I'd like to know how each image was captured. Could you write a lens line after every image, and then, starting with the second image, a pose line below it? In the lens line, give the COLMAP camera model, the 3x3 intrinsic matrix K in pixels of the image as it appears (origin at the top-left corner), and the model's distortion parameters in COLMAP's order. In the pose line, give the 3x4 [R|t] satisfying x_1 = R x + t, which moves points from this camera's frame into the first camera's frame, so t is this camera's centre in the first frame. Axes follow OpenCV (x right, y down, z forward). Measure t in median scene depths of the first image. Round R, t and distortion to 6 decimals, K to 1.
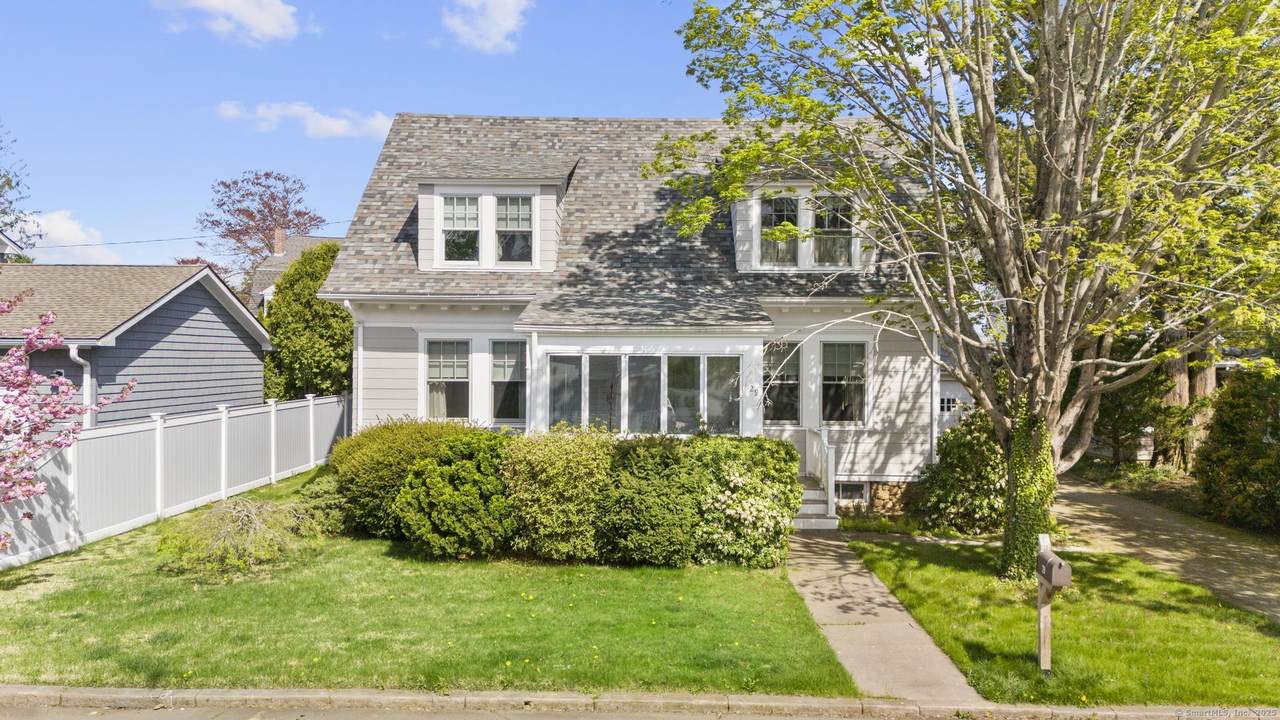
lens RADIAL K [[947.3, 0, 642.1], [0, 947.3, 360.5], [0, 0, 1]] dist [0.027490, -0.018197]
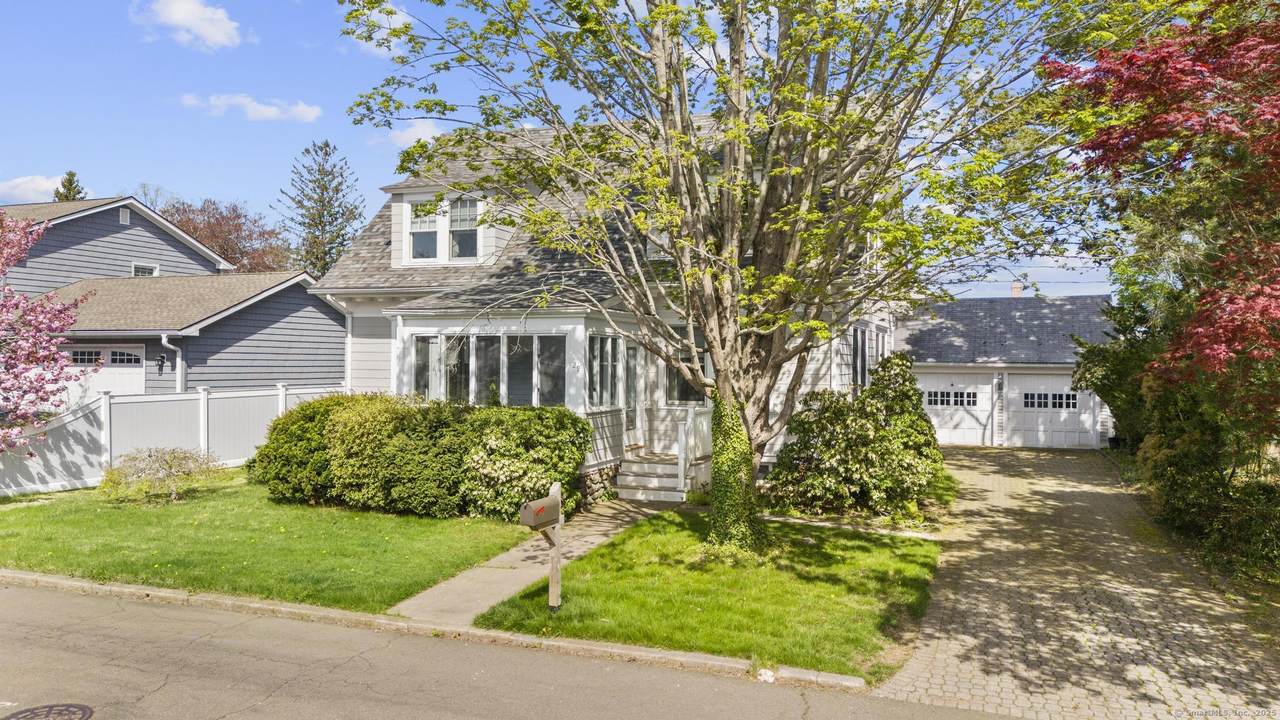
lens RADIAL K [[947.3, 0, 643.7], [0, 947.3, 358.5], [0, 0, 1]] dist [0.027490, -0.018197]
pose [[0.945659, -0.000165, -0.325161, 0.537608], [-0.002088, 0.999976, -0.006580, 0.028687], [0.325155, 0.006902, 0.945636, 0.001854]]
